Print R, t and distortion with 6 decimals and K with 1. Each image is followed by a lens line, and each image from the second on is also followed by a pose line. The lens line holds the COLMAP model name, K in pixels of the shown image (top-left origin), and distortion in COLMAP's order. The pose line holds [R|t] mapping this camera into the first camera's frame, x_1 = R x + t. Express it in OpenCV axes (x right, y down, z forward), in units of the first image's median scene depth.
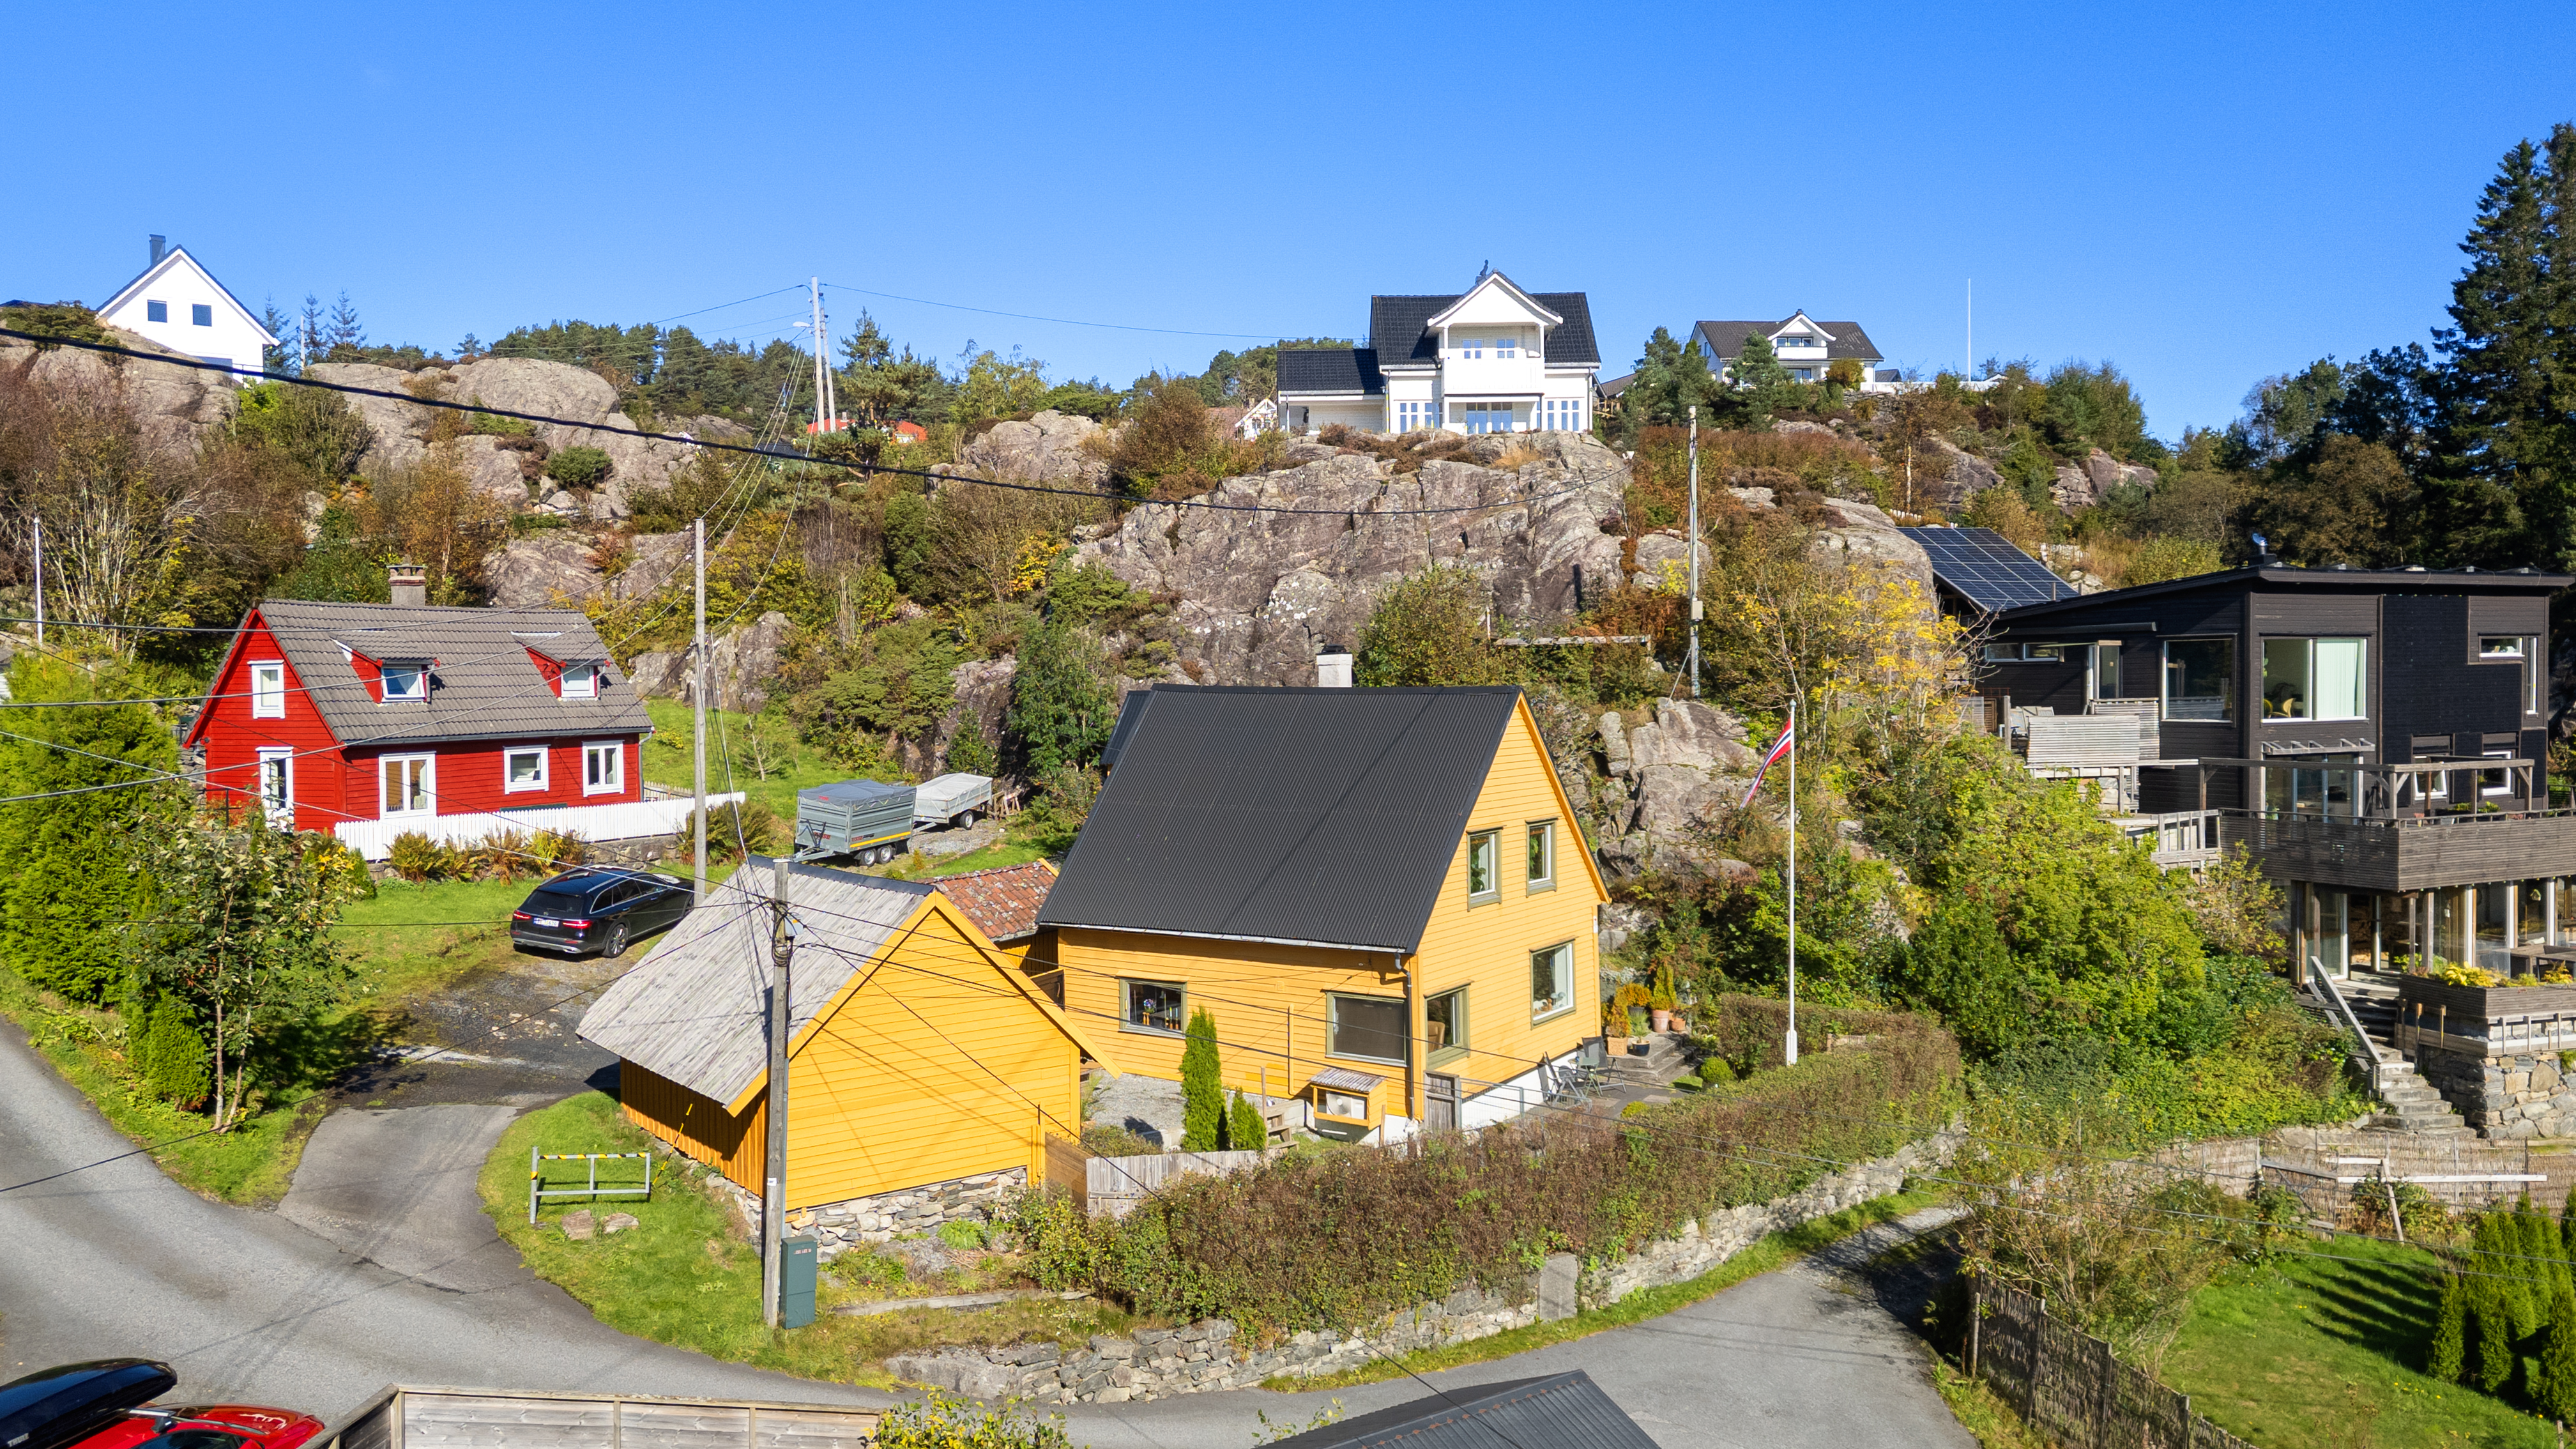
lens RADIAL K [[1796.7, 0, 1202.5], [0, 1796.7, 715.6], [0, 0, 1]] dist [0.089712, -0.076579]
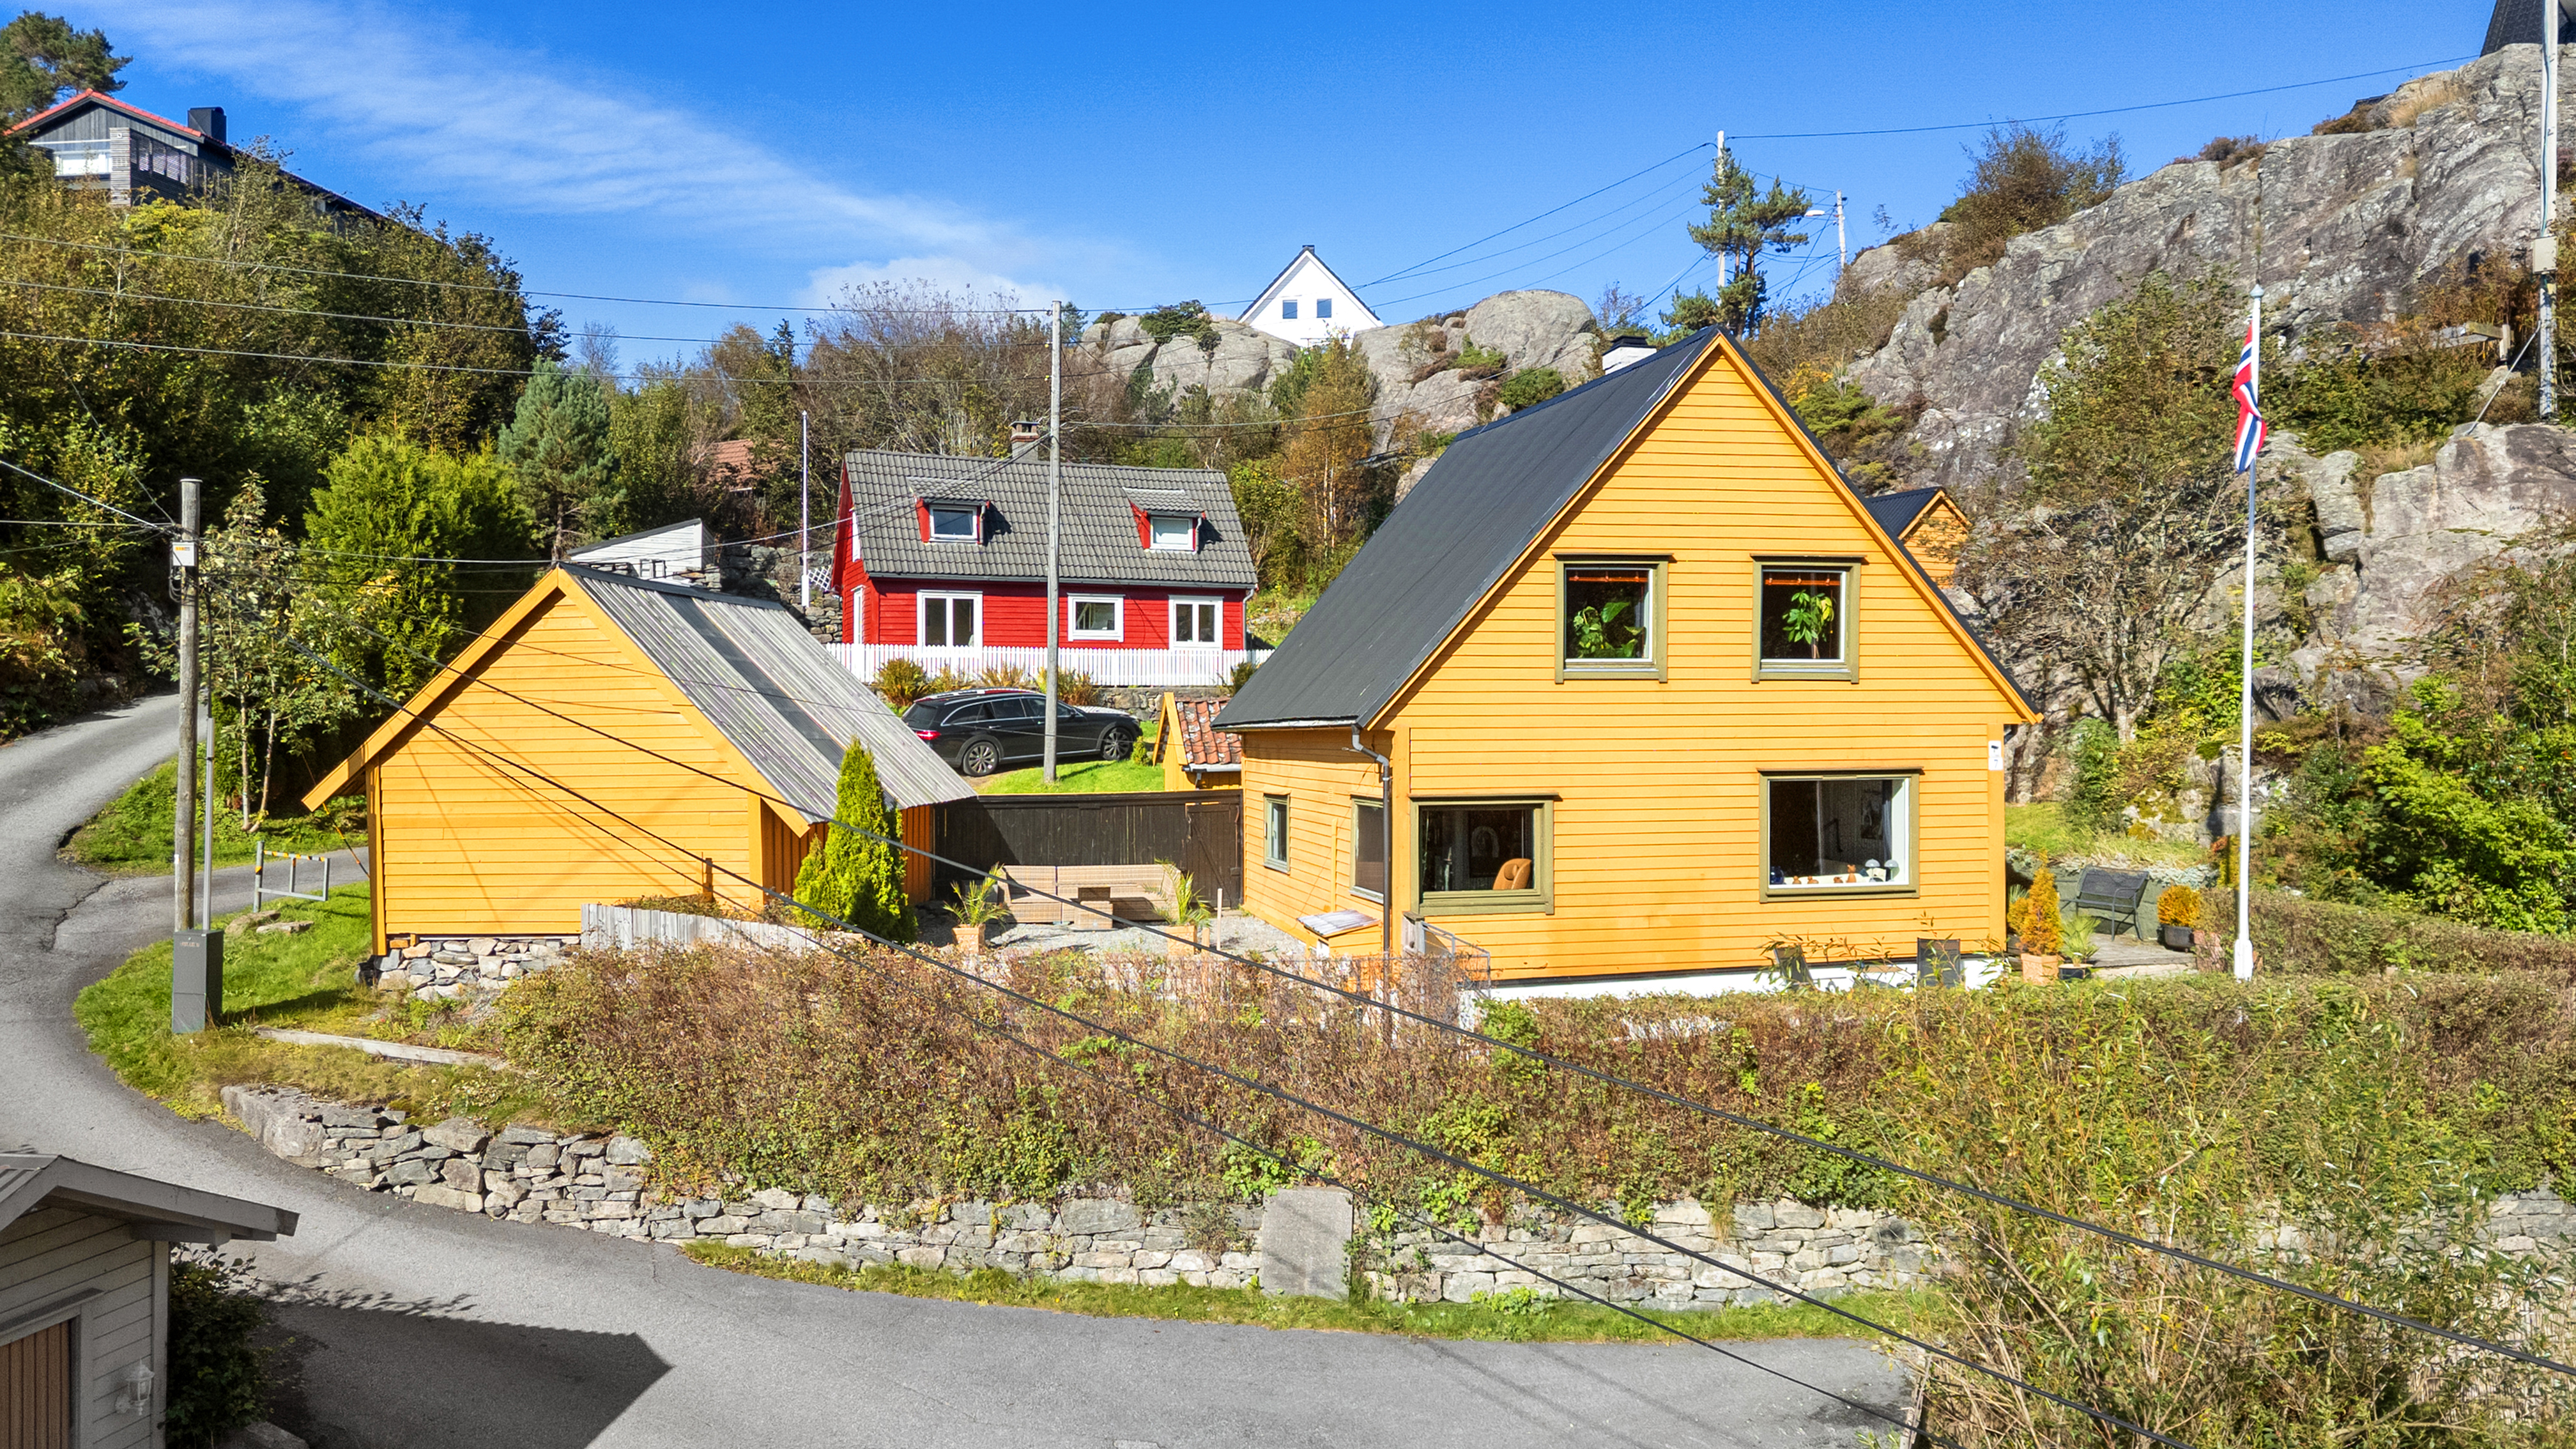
lens RADIAL K [[1796.5, 0, 1202.5], [0, 1796.5, 715.6], [0, 0, 1]] dist [0.089712, -0.076579]
pose [[0.759888, 0.014116, -0.649901, 0.299783], [-0.018258, 0.999833, 0.000368, 0.079539], [0.649797, 0.011586, 0.760019, 0.290961]]
